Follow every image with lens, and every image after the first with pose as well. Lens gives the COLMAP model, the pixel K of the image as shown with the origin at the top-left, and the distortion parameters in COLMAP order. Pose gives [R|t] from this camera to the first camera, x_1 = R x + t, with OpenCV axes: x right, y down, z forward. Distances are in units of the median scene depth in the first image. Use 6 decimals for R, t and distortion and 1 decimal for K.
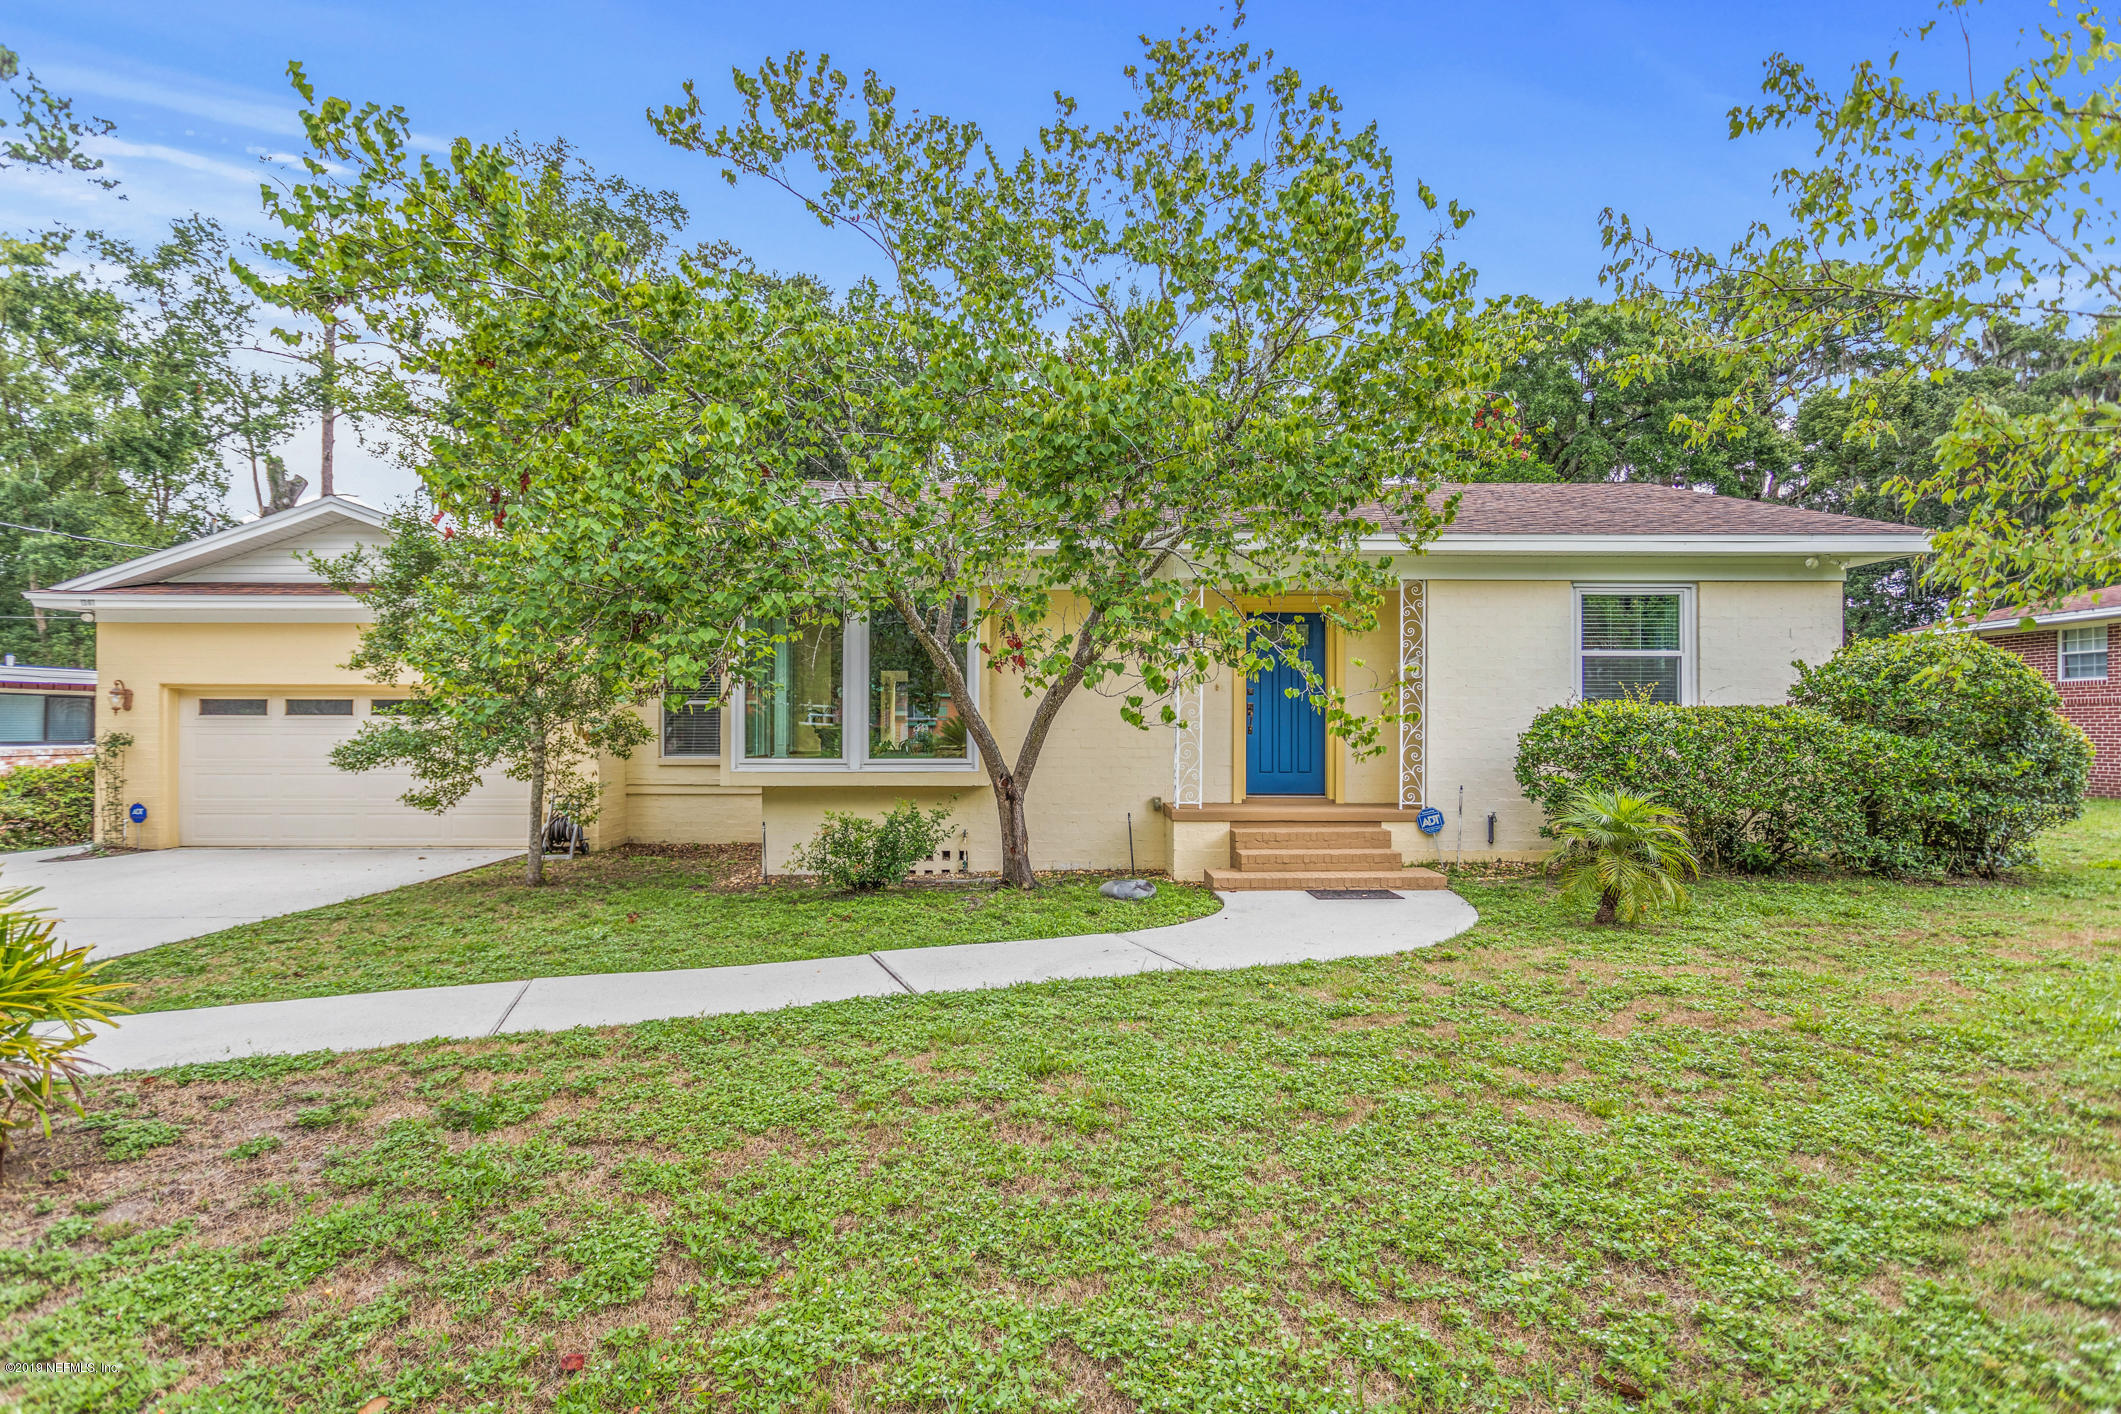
lens RADIAL K [[1066.3, 0, 1060.5], [0, 1066.3, 707.0], [0, 0, 1]] dist [0.015335, 0.000198]
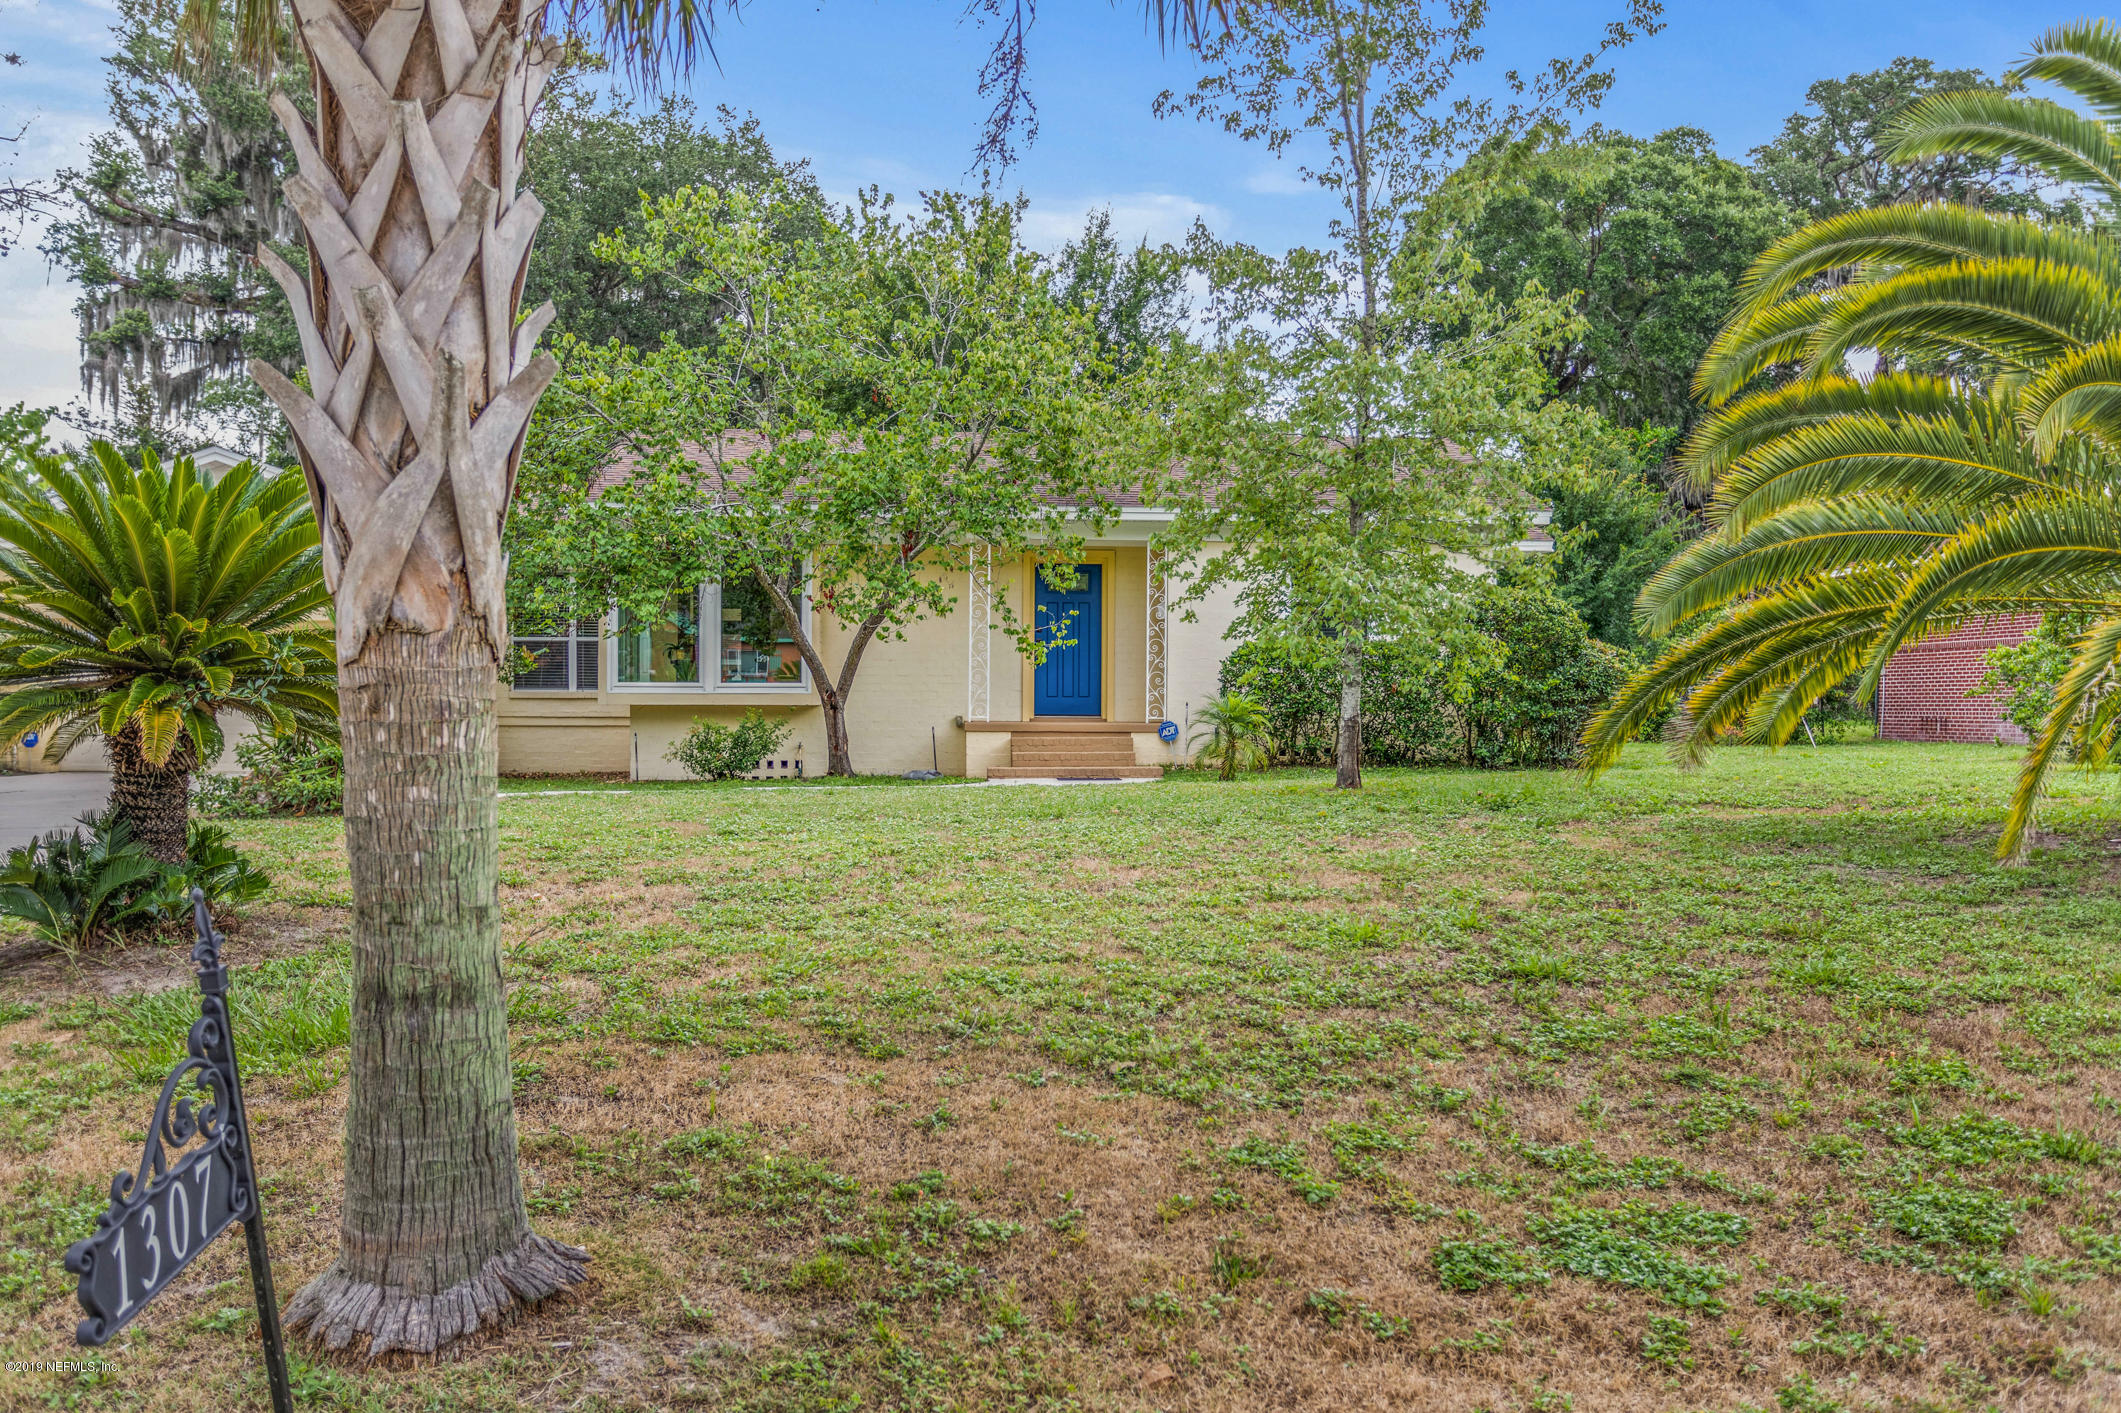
lens RADIAL K [[1915.0, 0, 1060.5], [0, 1915.0, 706.5], [0, 0, 1]] dist [0.005530, 0.008372]
pose [[0.998990, 0.002607, 0.044851, 0.112060], [-0.003402, 0.999839, 0.017646, 0.035754], [-0.044798, -0.017780, 0.998838, -1.221965]]
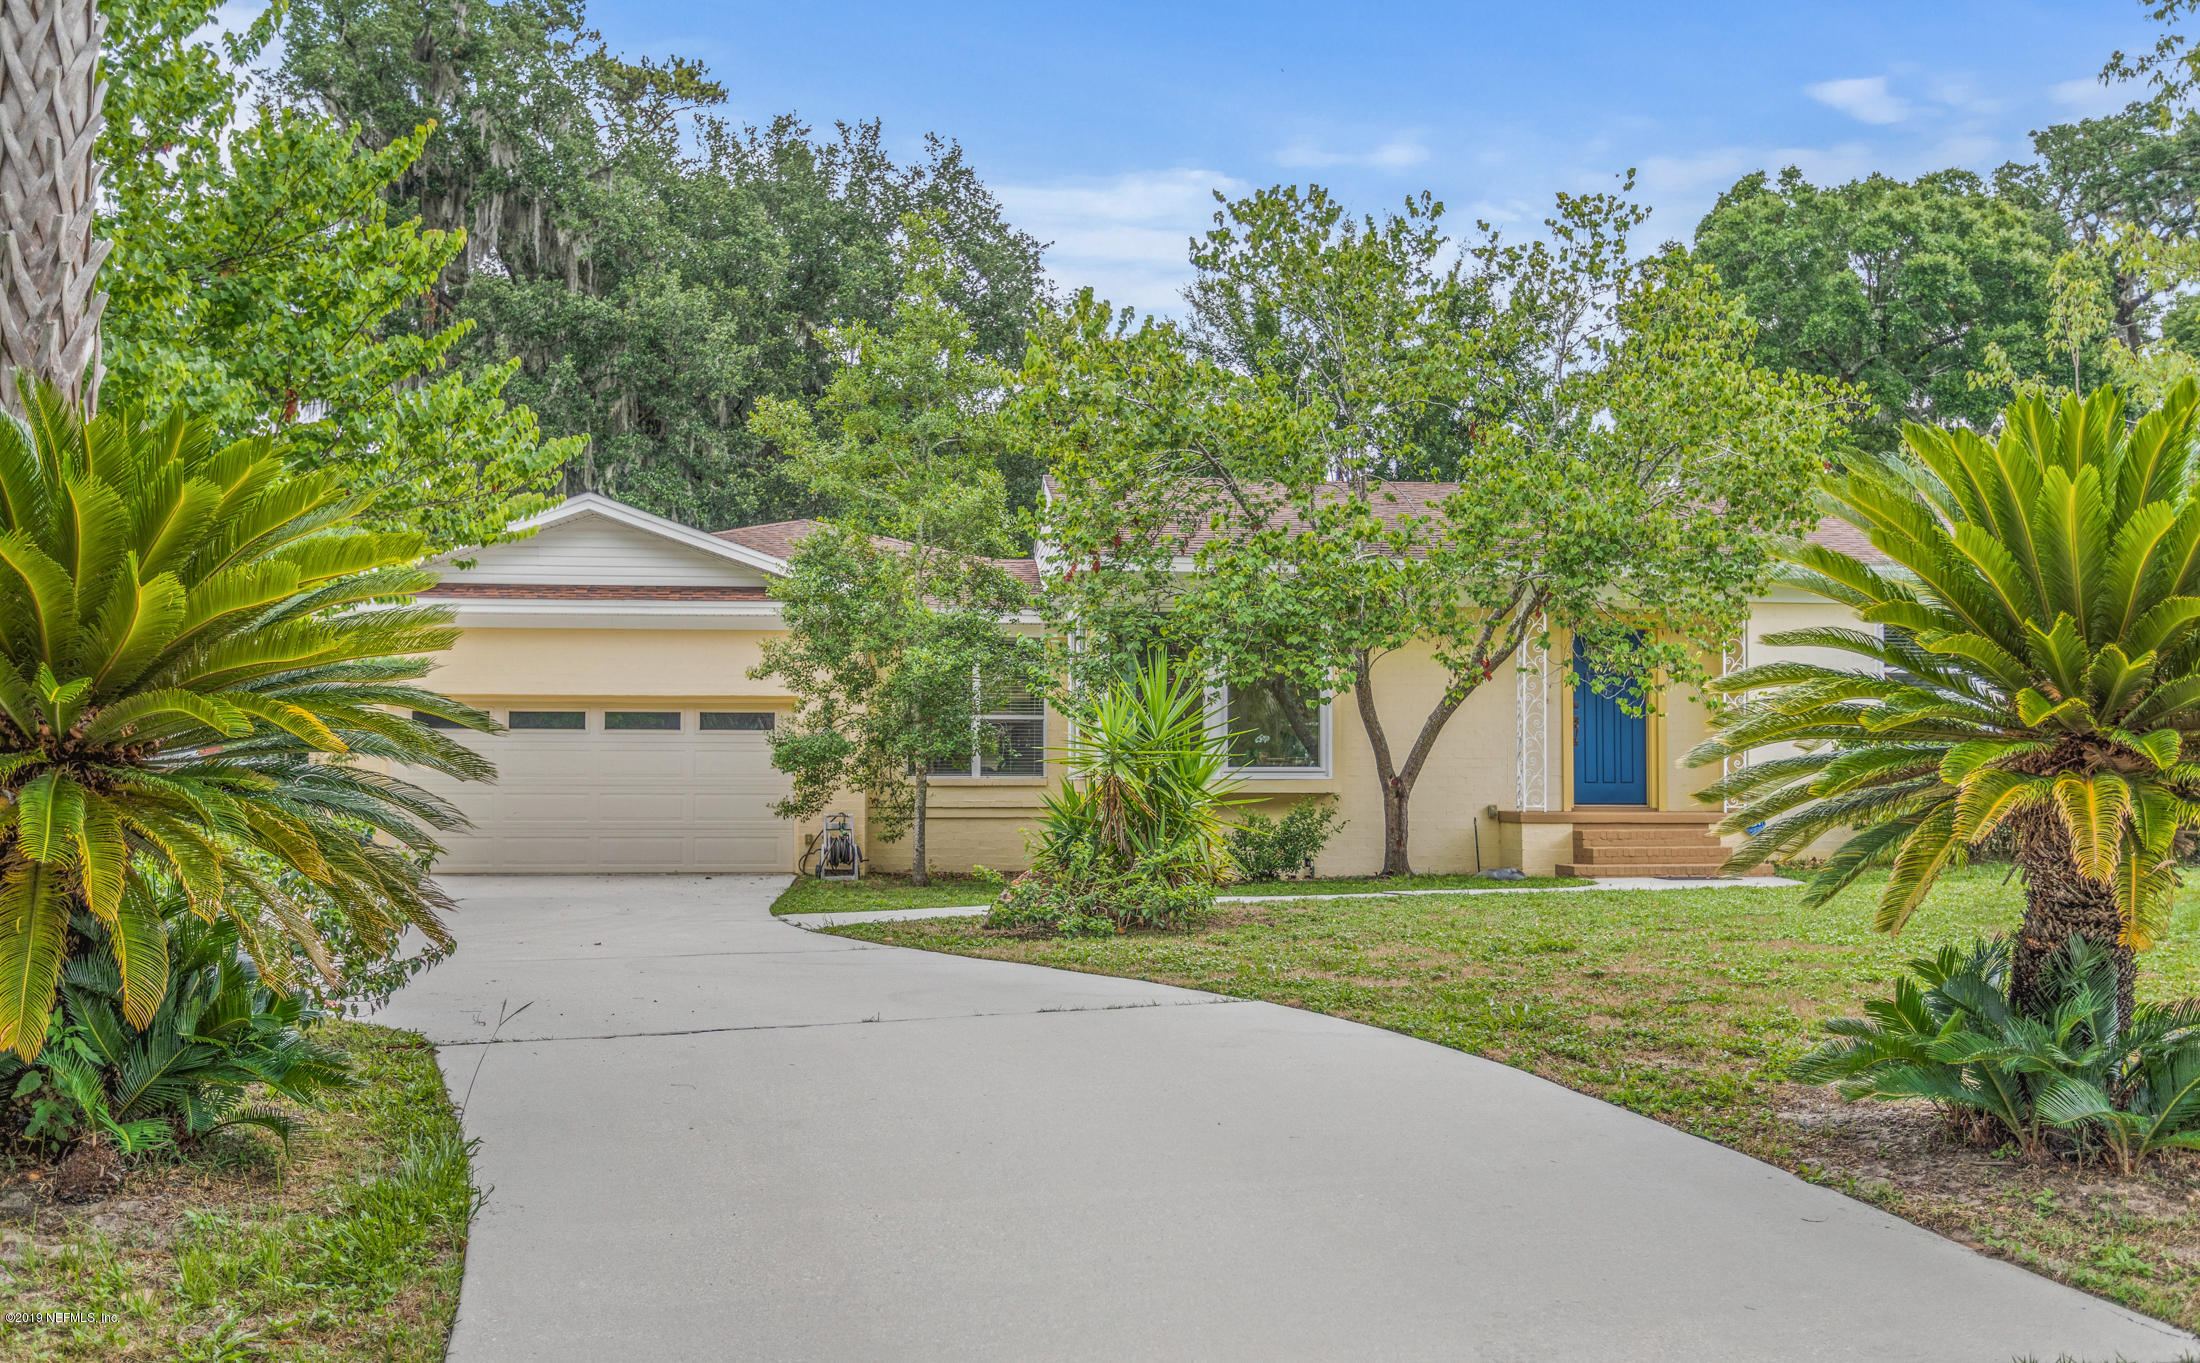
lens RADIAL K [[2025.7, 0, 1100.0], [0, 2025.7, 681.5], [0, 0, 1]] dist [0.011890, 0.007700]
pose [[0.995899, 0.004532, 0.090353, -0.487235], [-0.001091, 0.999273, -0.038097, 0.040670], [-0.090460, 0.037842, 0.995181, -0.974960]]
